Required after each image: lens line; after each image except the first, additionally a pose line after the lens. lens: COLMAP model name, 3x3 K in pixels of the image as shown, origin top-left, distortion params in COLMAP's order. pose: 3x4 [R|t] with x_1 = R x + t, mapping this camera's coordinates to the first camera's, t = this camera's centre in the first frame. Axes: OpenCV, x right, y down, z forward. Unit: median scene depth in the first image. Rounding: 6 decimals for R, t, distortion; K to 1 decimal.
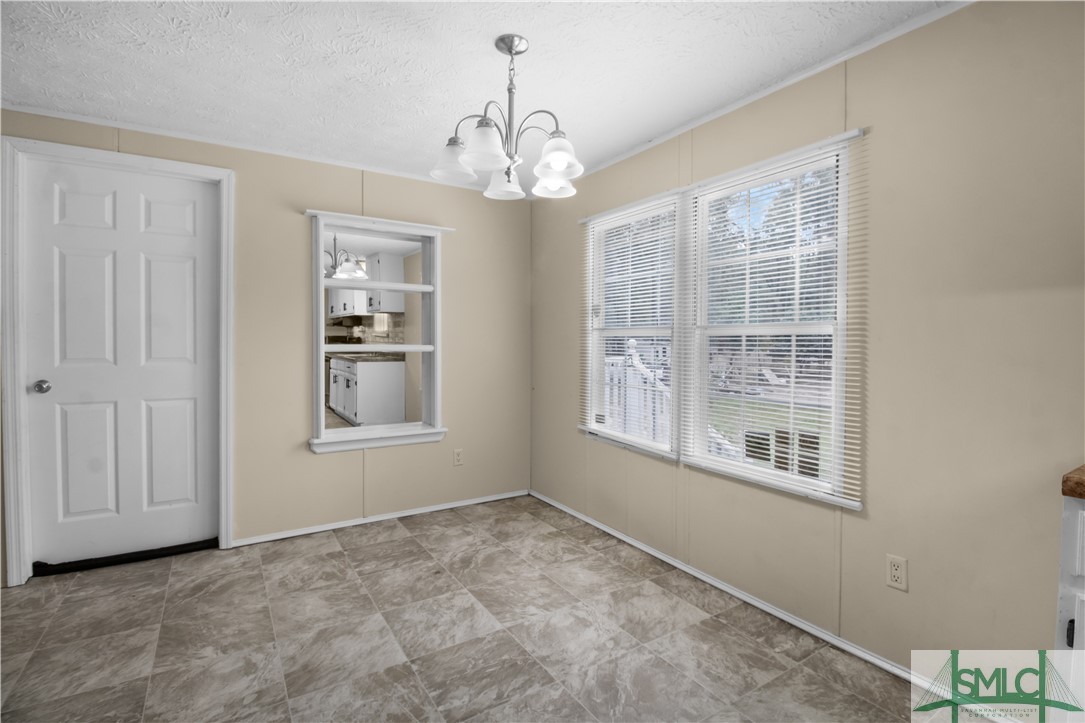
lens RADIAL K [[510.1, 0, 550.2], [0, 510.1, 361.8], [0, 0, 1]] dist [0.000336, -0.002778]
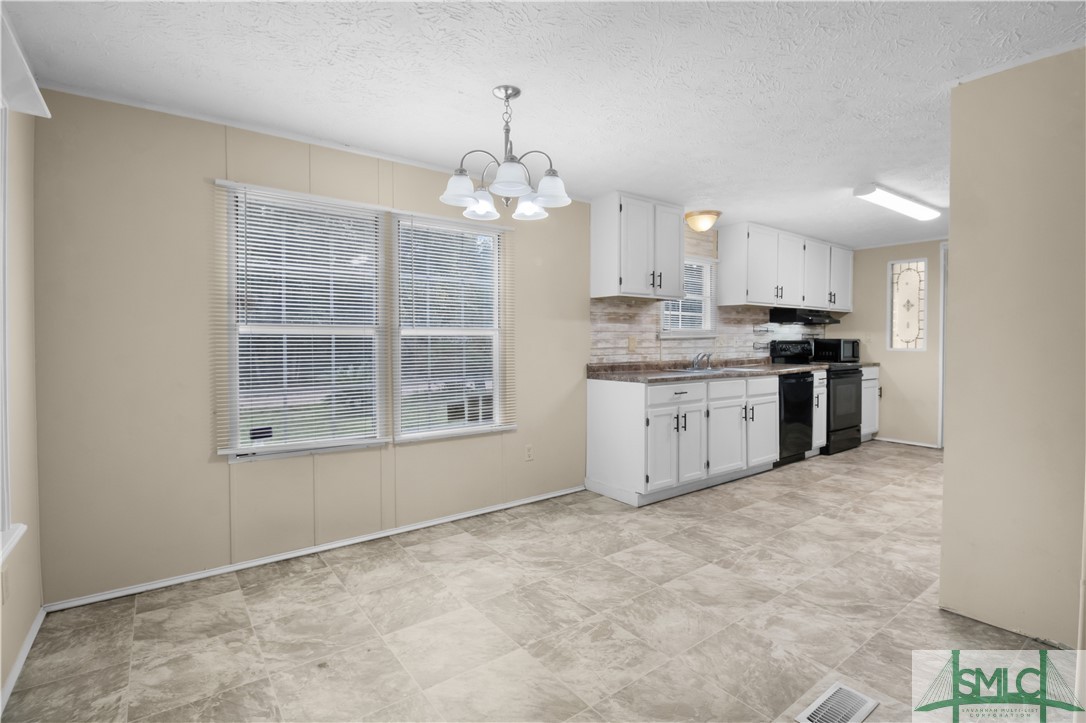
lens RADIAL K [[510.5, 0, 549.7], [0, 510.5, 353.6], [0, 0, 1]] dist [0.000336, -0.002778]
pose [[-0.079492, -0.016932, 0.996692, -0.913803], [0.040251, 0.998986, 0.020181, -0.017423], [-0.996023, 0.041722, -0.078729, 0.703584]]
